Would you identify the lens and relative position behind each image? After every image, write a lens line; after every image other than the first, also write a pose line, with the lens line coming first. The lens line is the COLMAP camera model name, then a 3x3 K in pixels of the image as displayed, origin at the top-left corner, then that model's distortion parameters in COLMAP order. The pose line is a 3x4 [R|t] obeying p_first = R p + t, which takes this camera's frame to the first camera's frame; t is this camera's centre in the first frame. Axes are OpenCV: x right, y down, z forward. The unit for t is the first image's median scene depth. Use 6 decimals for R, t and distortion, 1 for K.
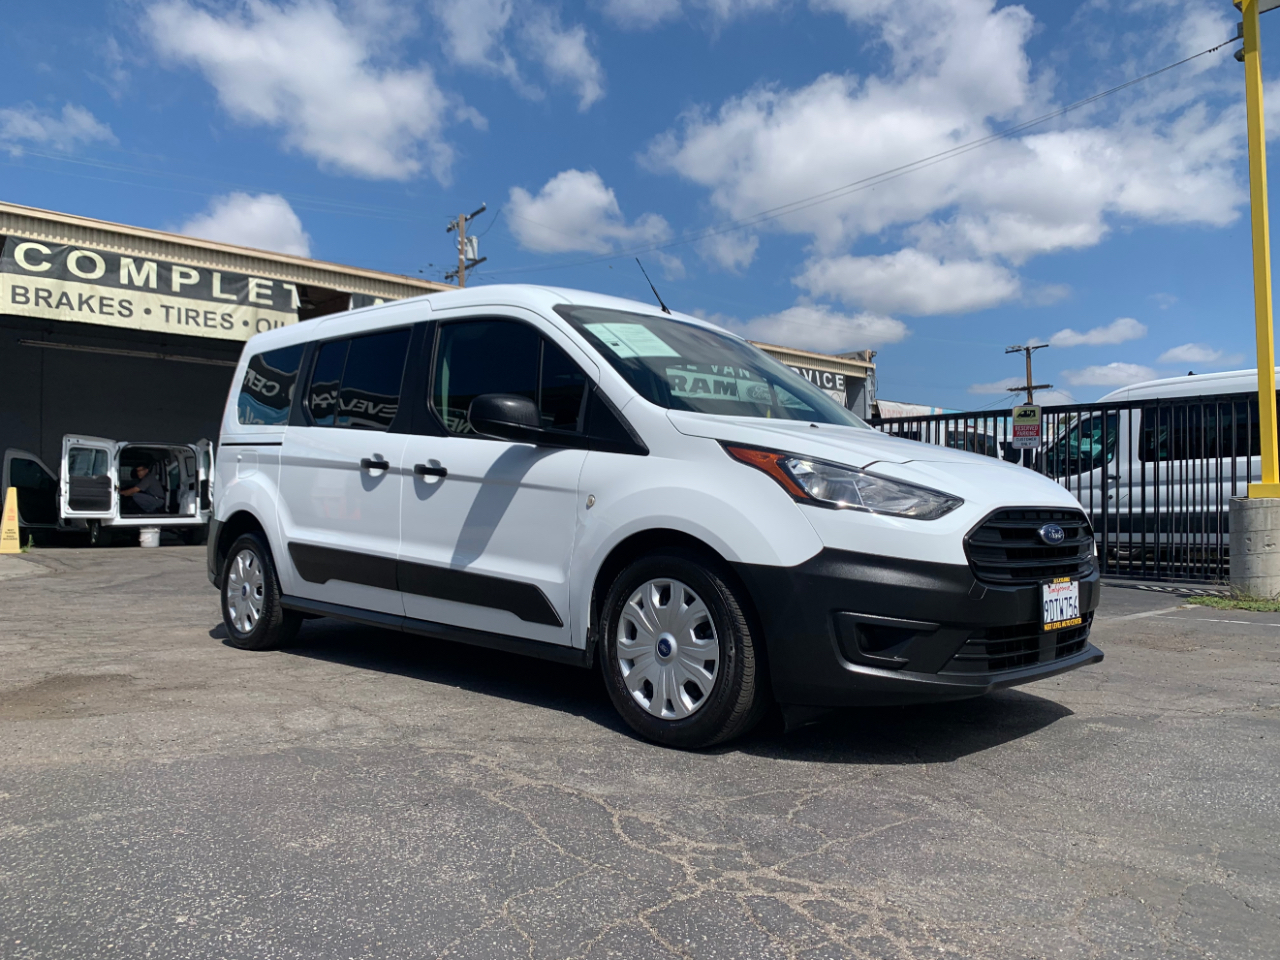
lens RADIAL K [[999.1, 0, 641.4], [0, 999.1, 474.2], [0, 0, 1]] dist [0.002655, 0.005852]
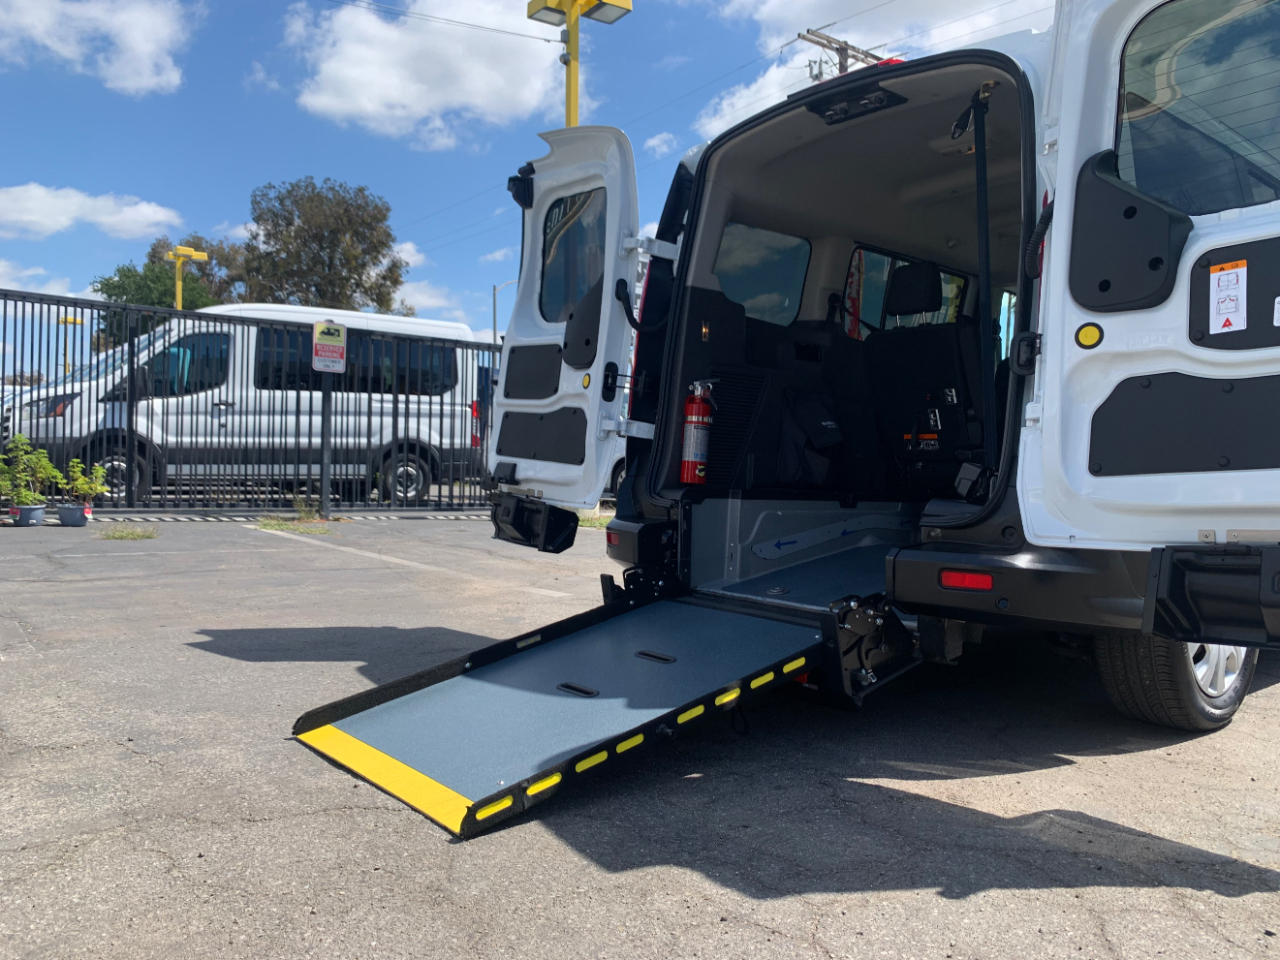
lens RADIAL K [[1008.5, 0, 637.9], [0, 1008.5, 475.5], [0, 0, 1]] dist [0.001800, -0.001889]
pose [[0.072845, -0.014787, 0.997234, -0.449966], [-0.062310, 0.997869, 0.019348, 0.031082], [-0.995395, -0.063547, 0.071769, 0.625271]]
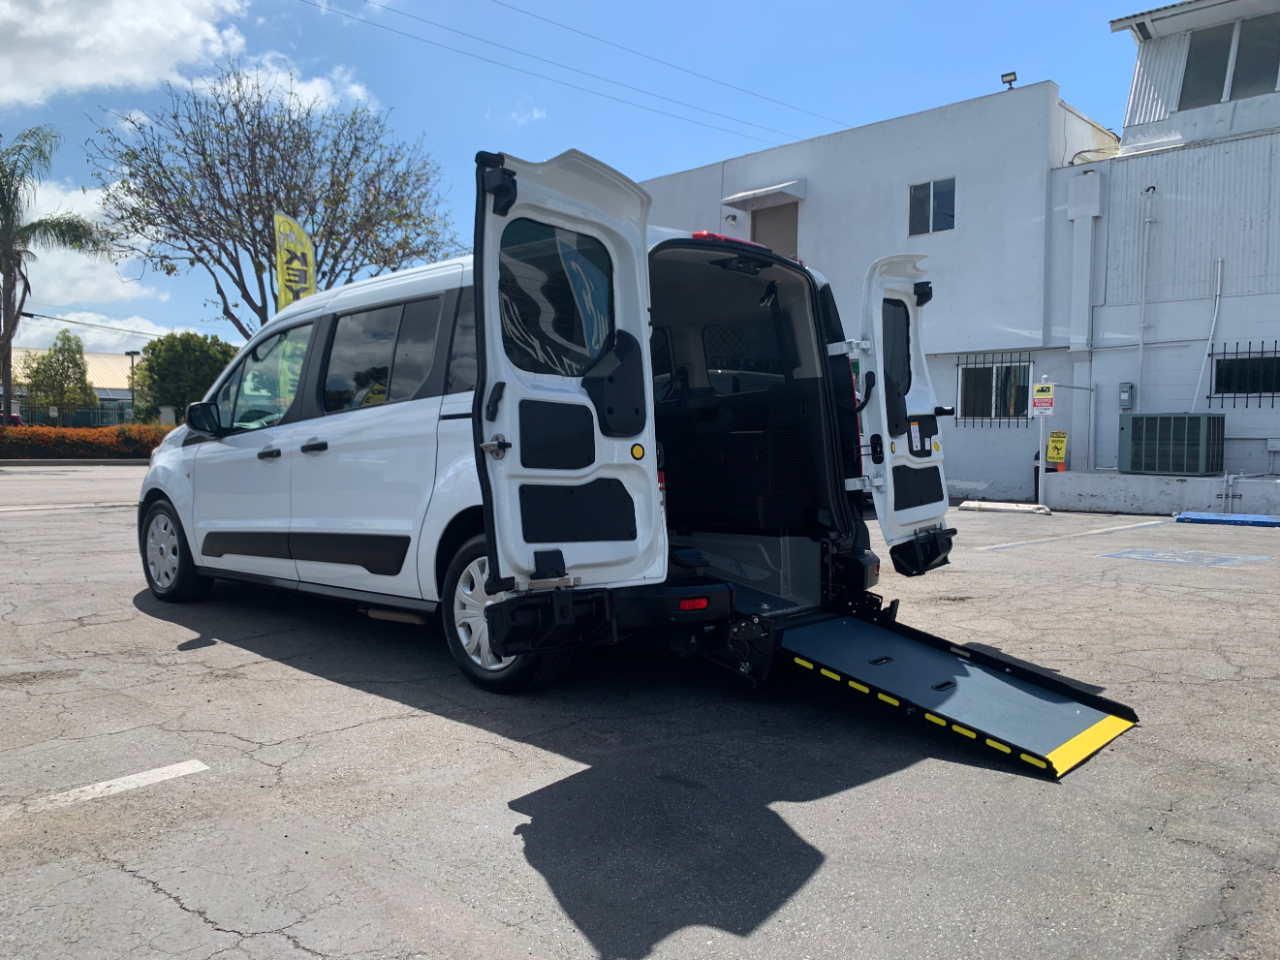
lens RADIAL K [[983.5, 0, 640.8], [0, 983.5, 464.2], [0, 0, 1]] dist [-0.001020, -0.001305]
pose [[-0.996264, -0.009379, -0.085848, -0.100209], [-0.007378, 0.999694, -0.023601, 0.018747], [0.086043, -0.022879, -0.996029, 0.969942]]
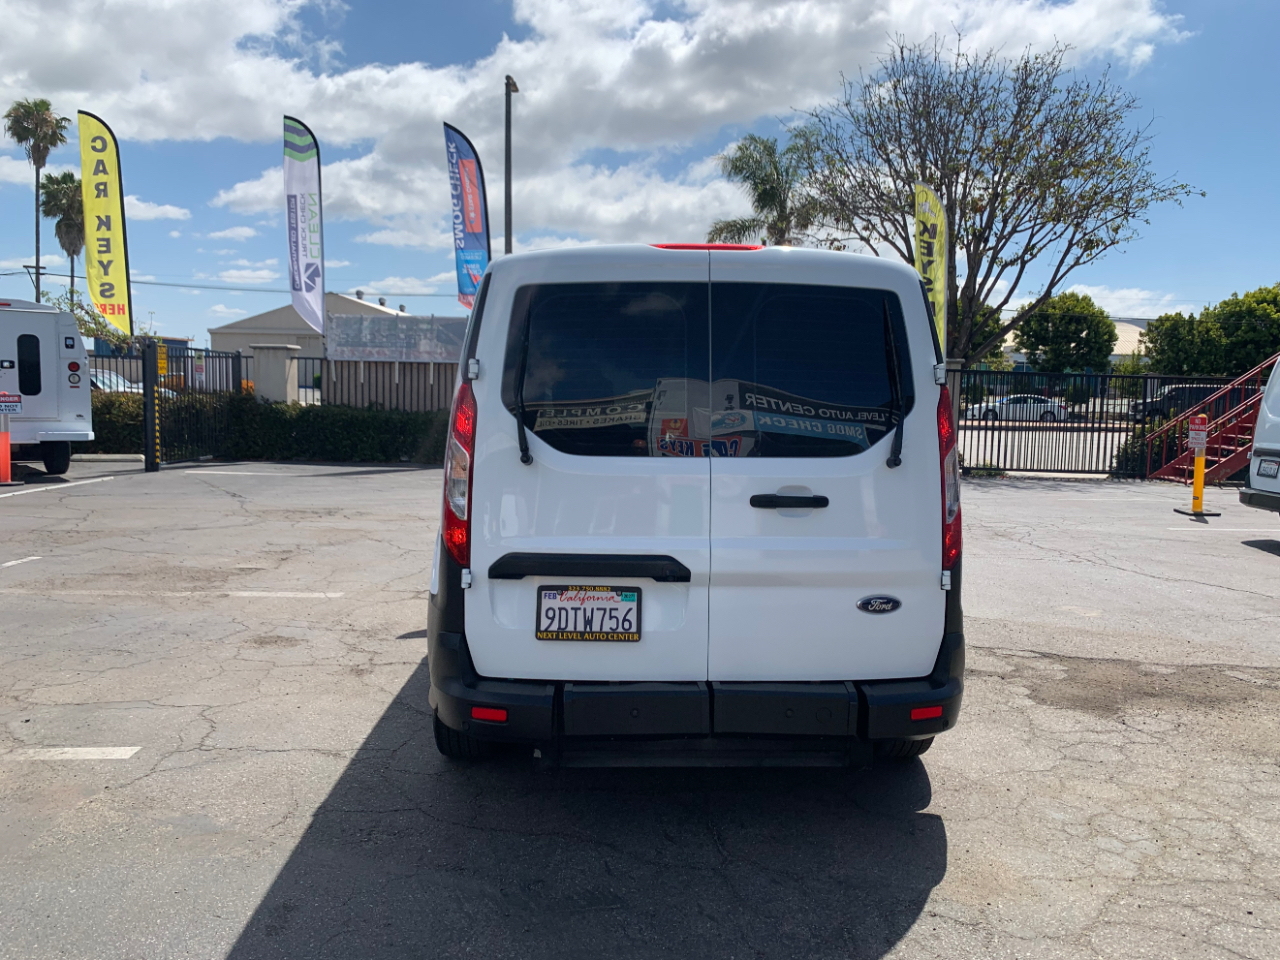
lens RADIAL K [[995.1, 0, 666.1], [0, 995.1, 454.7], [0, 0, 1]] dist [0.011012, -0.008611]
pose [[-0.760400, -0.063244, 0.646368, -0.352527], [-0.050455, 0.997992, 0.038292, -0.026270], [-0.647492, -0.003496, -0.762064, 0.826071]]
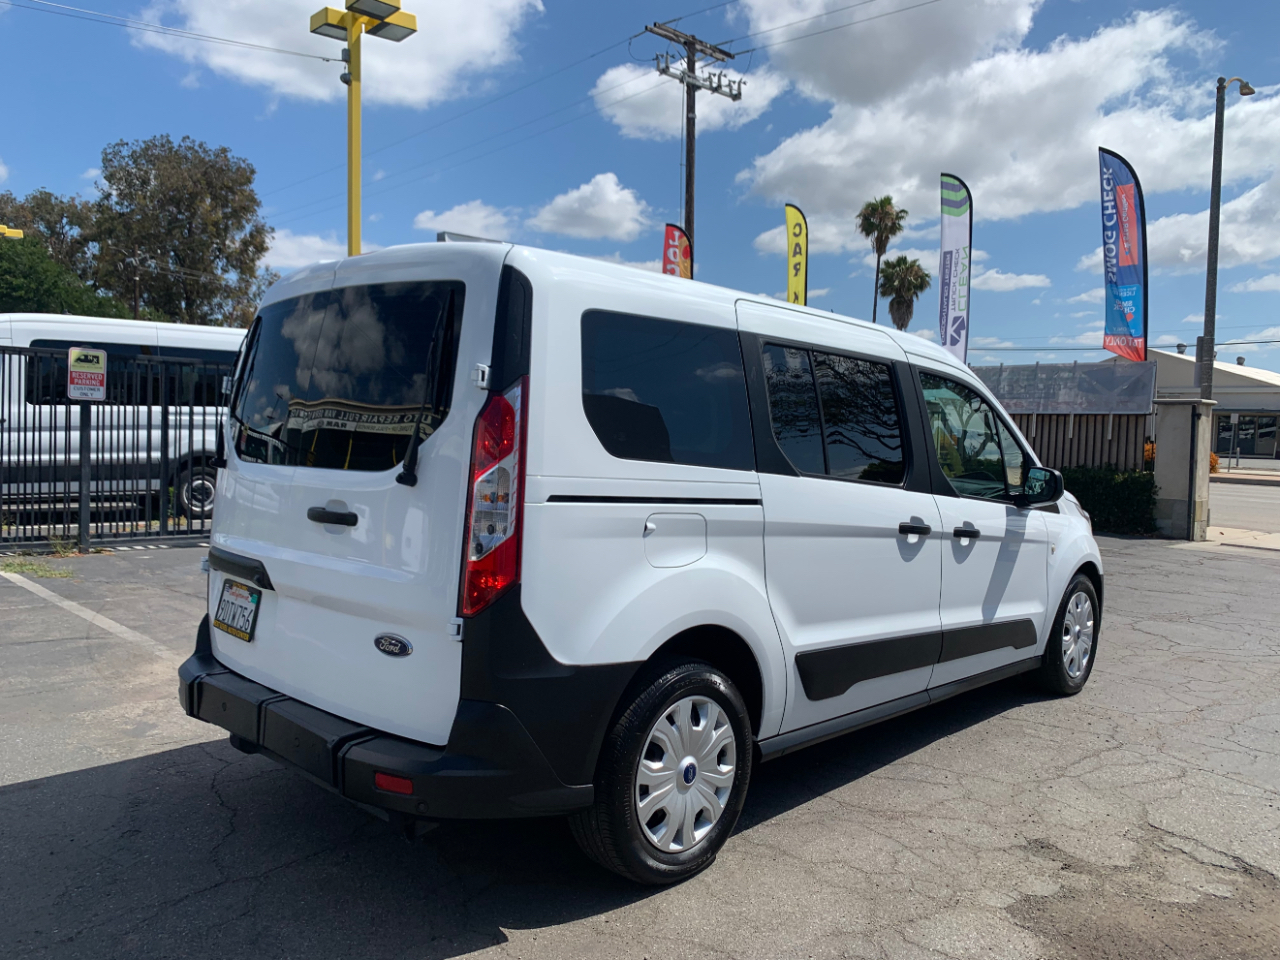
lens RADIAL K [[999.1, 0, 641.4], [0, 999.1, 474.2], [0, 0, 1]] dist [0.002655, 0.005852]
pose [[-0.035452, -0.051169, 0.998061, -0.459011], [-0.069445, 0.996400, 0.048617, -0.033876], [-0.996956, -0.067587, -0.038878, 0.525868]]
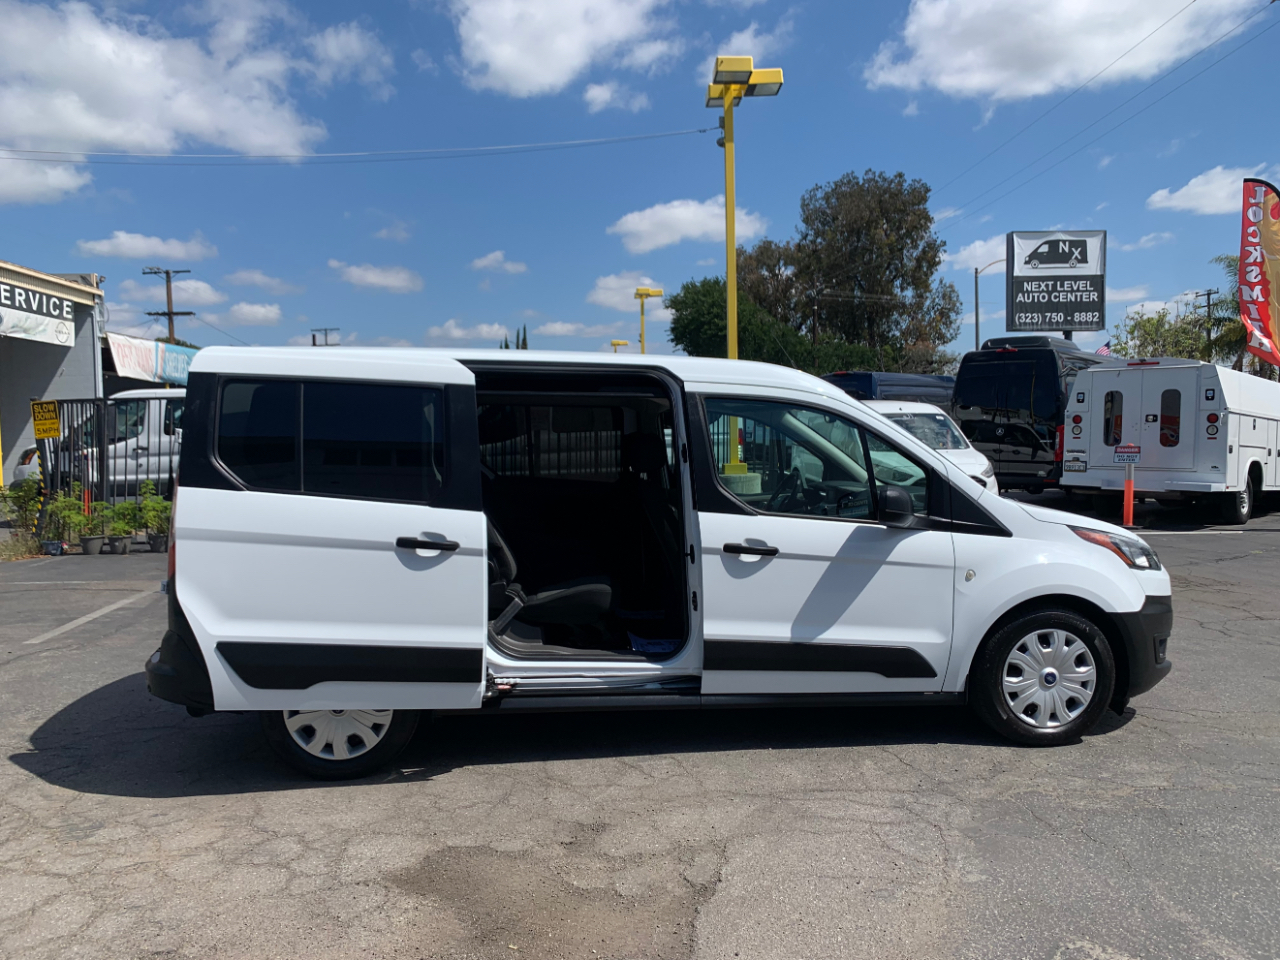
lens RADIAL K [[1010.4, 0, 636.6], [0, 1010.4, 478.7], [0, 0, 1]] dist [0.002743, -0.008121]
pose [[0.628737, -0.050925, 0.775949, -0.417569], [-0.017446, 0.996678, 0.079547, -0.060438], [-0.777423, -0.063551, 0.625760, 0.171962]]
